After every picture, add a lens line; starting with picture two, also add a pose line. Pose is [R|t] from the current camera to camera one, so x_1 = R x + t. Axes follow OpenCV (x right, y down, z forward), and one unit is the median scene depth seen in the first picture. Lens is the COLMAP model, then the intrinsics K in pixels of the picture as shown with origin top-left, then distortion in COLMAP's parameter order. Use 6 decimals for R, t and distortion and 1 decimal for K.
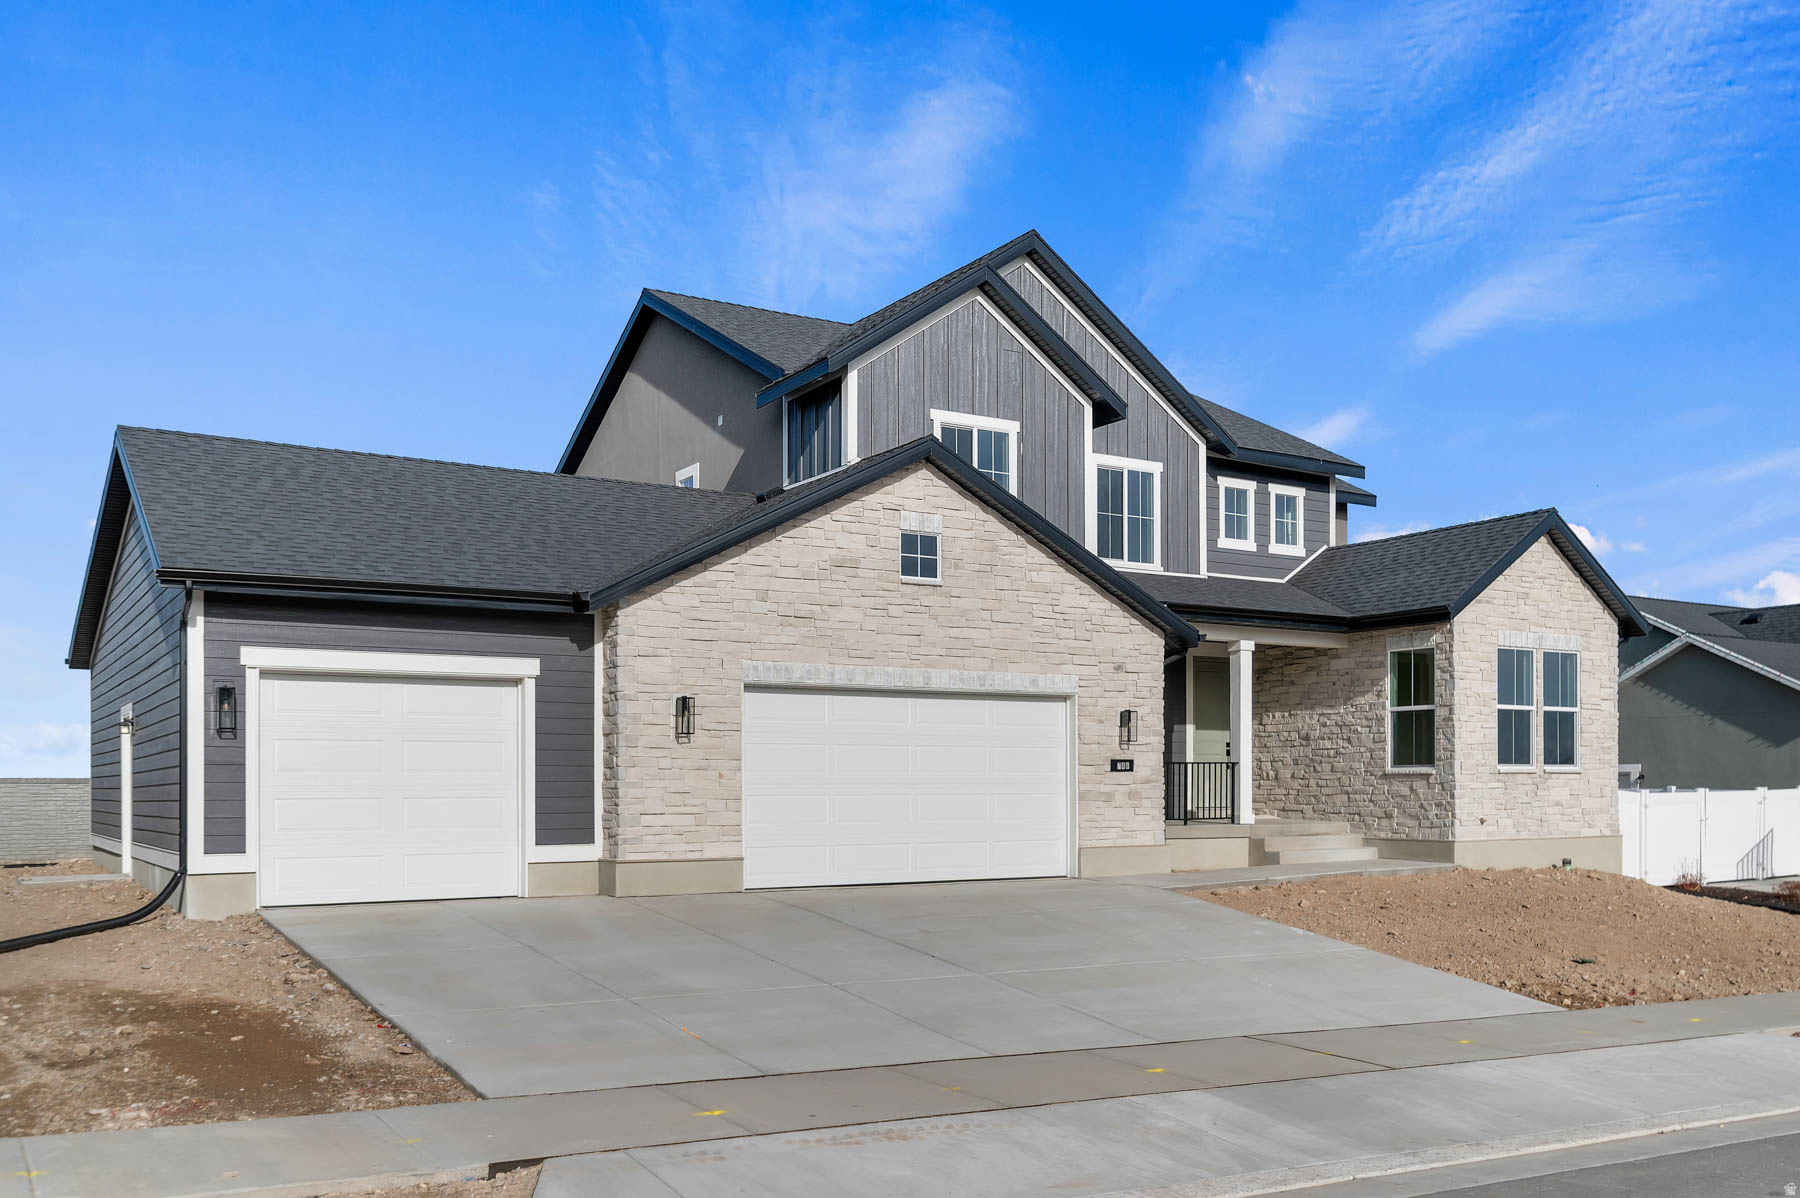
lens RADIAL K [[1581.0, 0, 900.0], [0, 1581.0, 599.0], [0, 0, 1]] dist [-0.005316, -0.000172]
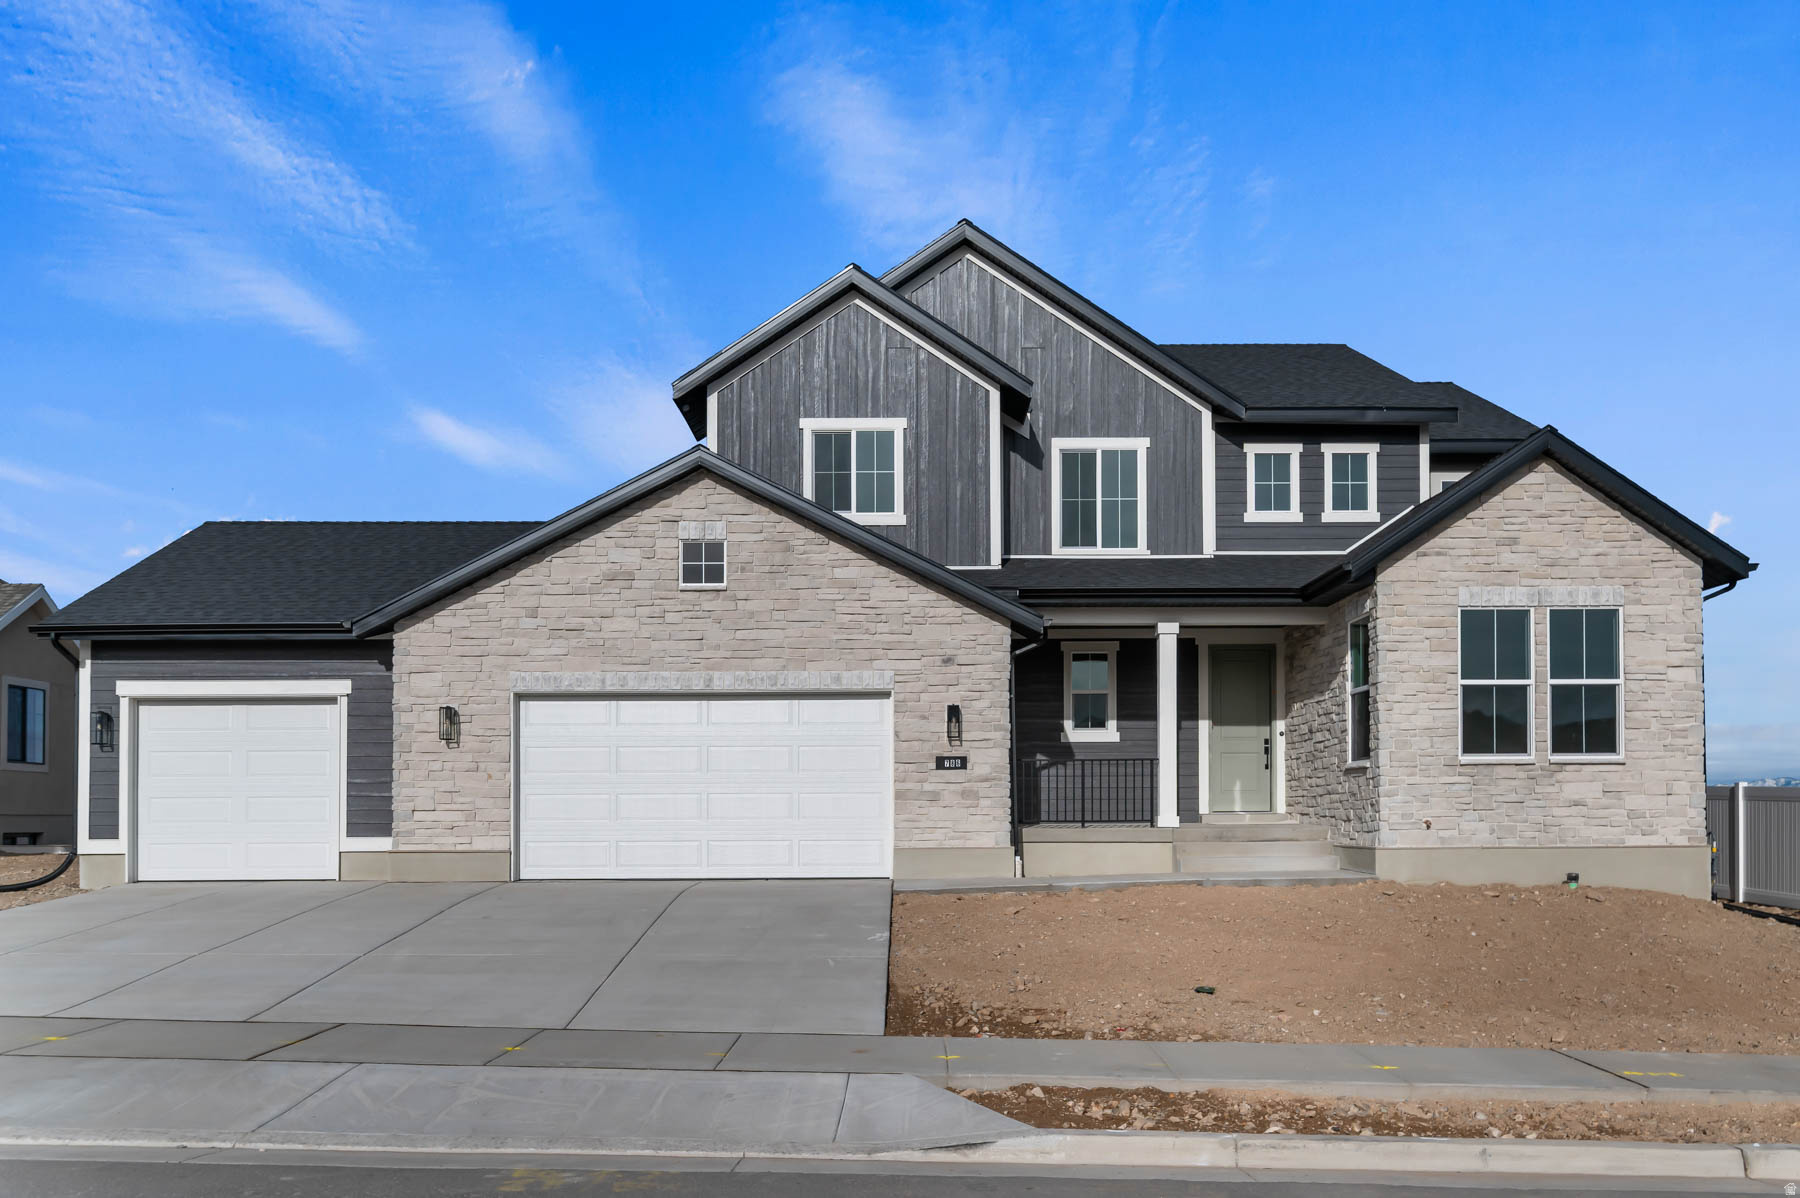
lens RADIAL K [[1440.3, 0, 900.3], [0, 1440.3, 643.8], [0, 0, 1]] dist [0.001732, -0.002615]
pose [[0.847323, -0.064614, -0.527132, 0.585269], [0.064991, 0.997727, -0.017830, 0.048244], [0.527086, -0.019151, 0.849596, 0.254527]]
